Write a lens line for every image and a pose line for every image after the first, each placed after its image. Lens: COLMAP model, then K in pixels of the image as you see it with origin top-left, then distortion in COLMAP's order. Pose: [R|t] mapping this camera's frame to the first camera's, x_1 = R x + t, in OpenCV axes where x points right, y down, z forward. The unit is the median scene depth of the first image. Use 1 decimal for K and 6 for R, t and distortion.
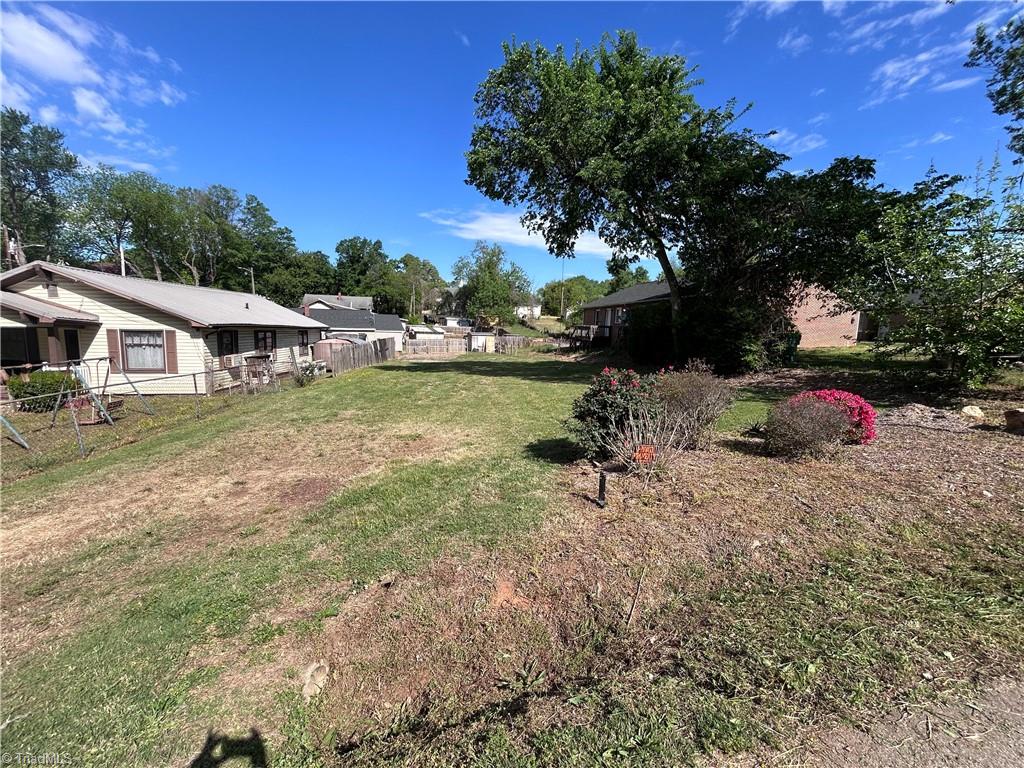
lens RADIAL K [[414.0, 0, 516.1], [0, 414.0, 381.9], [0, 0, 1]] dist [0.000771, 0.000118]
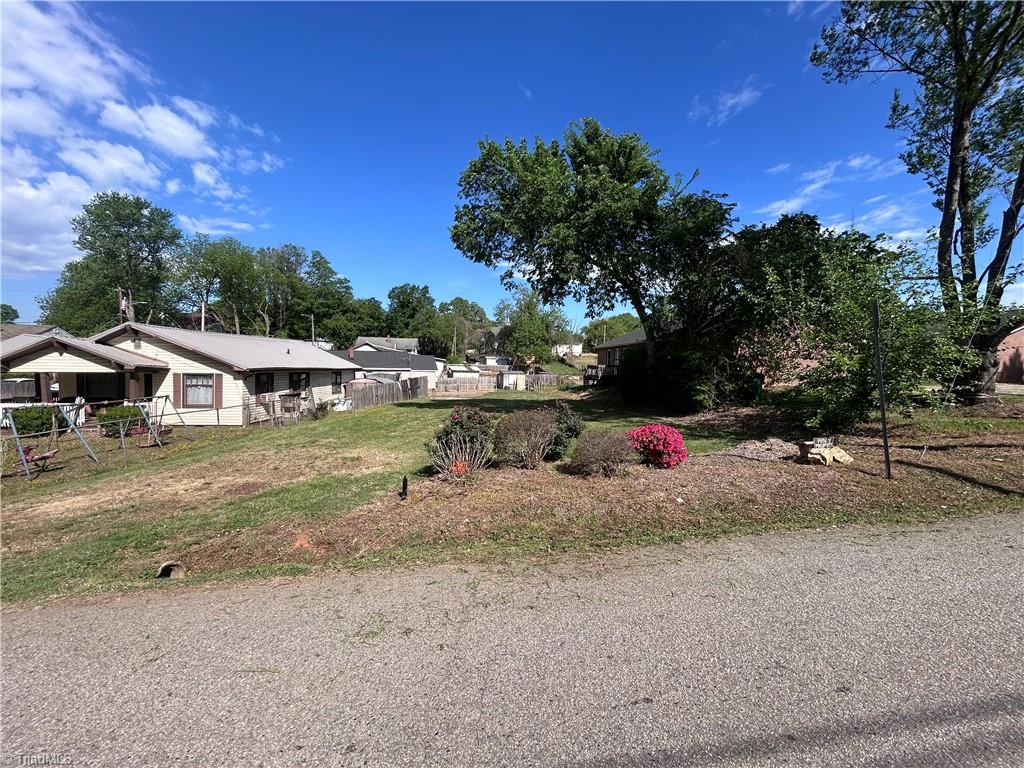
lens RADIAL K [[414.0, 0, 516.1], [0, 414.0, 381.9], [0, 0, 1]] dist [0.000771, 0.000118]
pose [[0.992439, -0.002108, -0.122723, 0.079840], [-0.008834, 0.996033, -0.088542, 0.000858], [0.122422, 0.088957, 0.988483, -0.046371]]
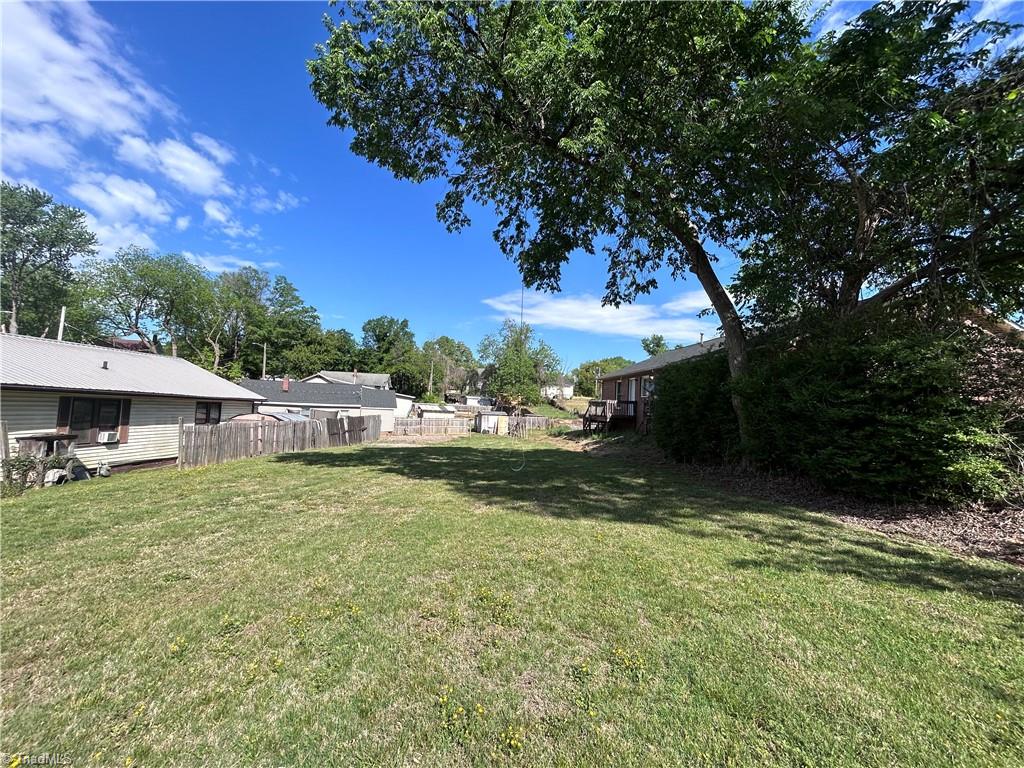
lens RADIAL K [[413.2, 0, 515.5], [0, 413.2, 374.4], [0, 0, 1]] dist [-0.000541, 0.000382]
pose [[0.995100, 0.001568, -0.098862, 0.072924], [-0.022666, 0.976866, -0.212647, -0.018417], [0.096241, 0.213846, 0.972115, 0.215970]]
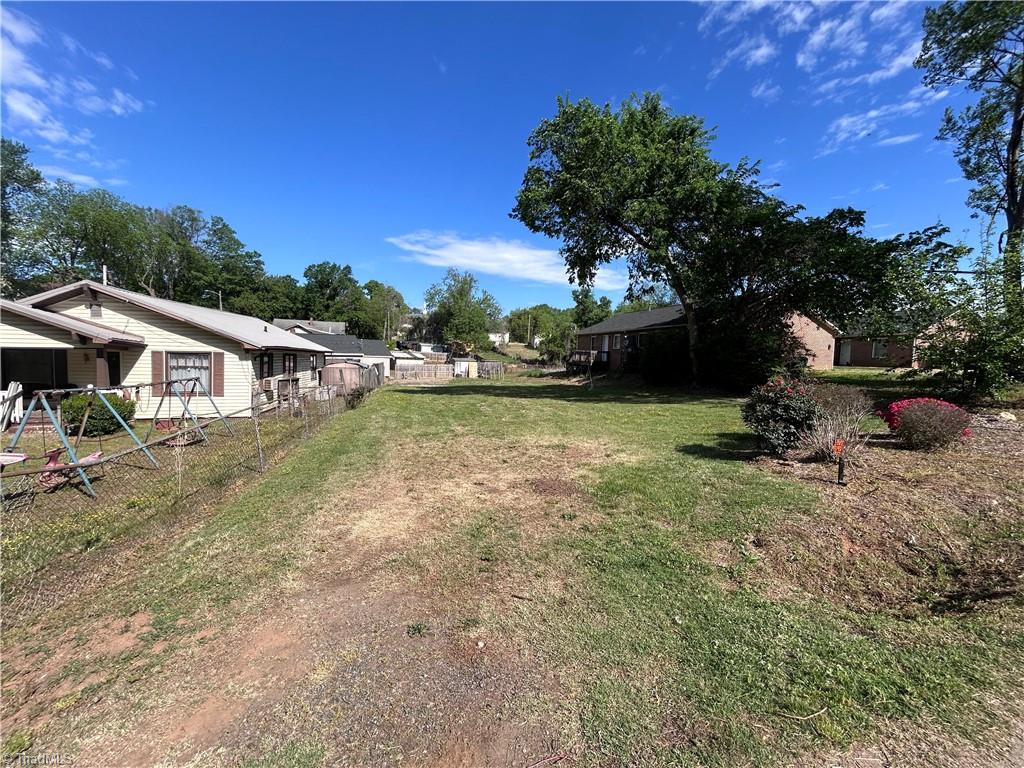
lens RADIAL K [[412.9, 0, 514.5], [0, 412.9, 388.3], [0, 0, 1]] dist [0.000923, 0.000505]
pose [[0.995192, -0.005235, 0.097806, -0.090911], [0.009984, 0.998792, -0.048122, 0.005922], [-0.097436, 0.048867, 0.994041, -0.015684]]
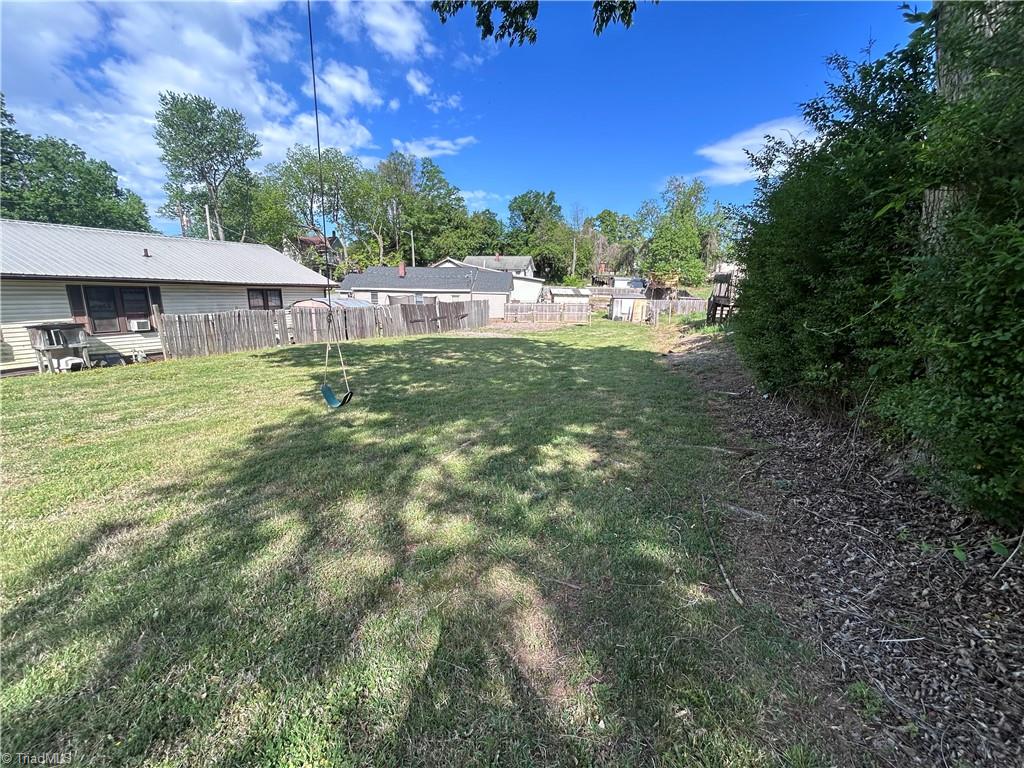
lens RADIAL K [[414.0, 0, 516.1], [0, 414.0, 381.9], [0, 0, 1]] dist [0.000771, 0.000118]
pose [[0.875045, 0.092799, -0.475064, 0.156894], [-0.053663, 0.993999, 0.095324, -0.037098], [0.481059, -0.057919, 0.874773, 0.384196]]
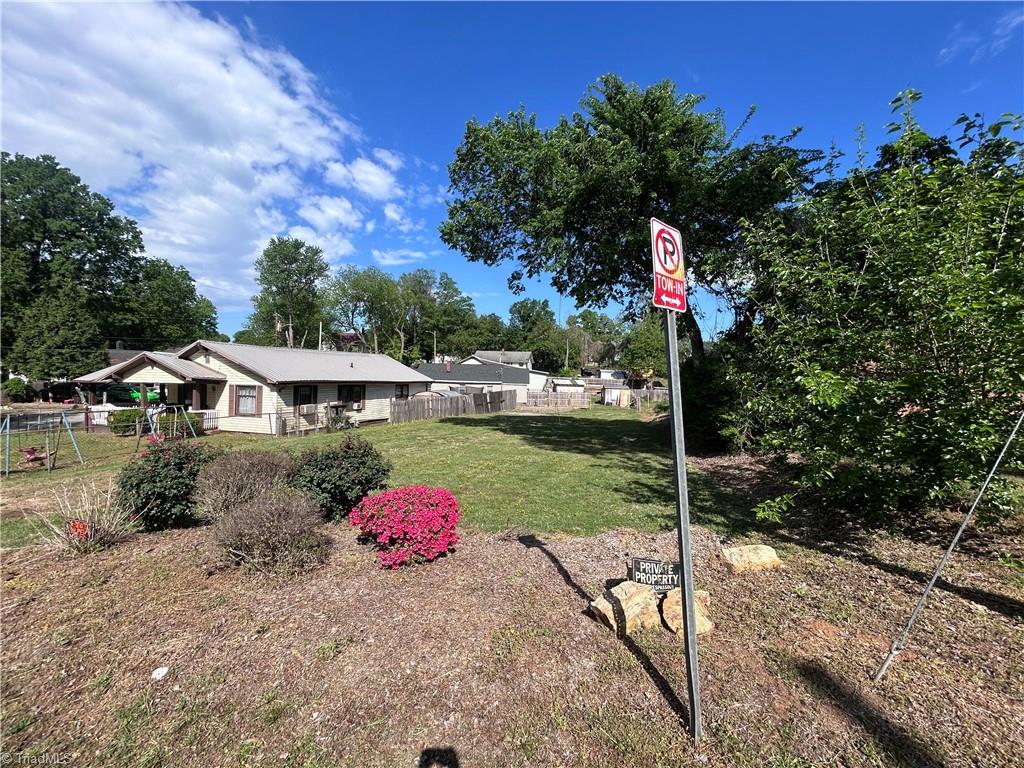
lens RADIAL K [[414.0, 0, 516.1], [0, 414.0, 381.9], [0, 0, 1]] dist [0.000771, 0.000118]
pose [[0.896518, 0.005570, -0.442973, 0.200698], [-0.059516, 0.992371, -0.107974, -0.015892], [0.438992, 0.123165, 0.890009, 0.063645]]
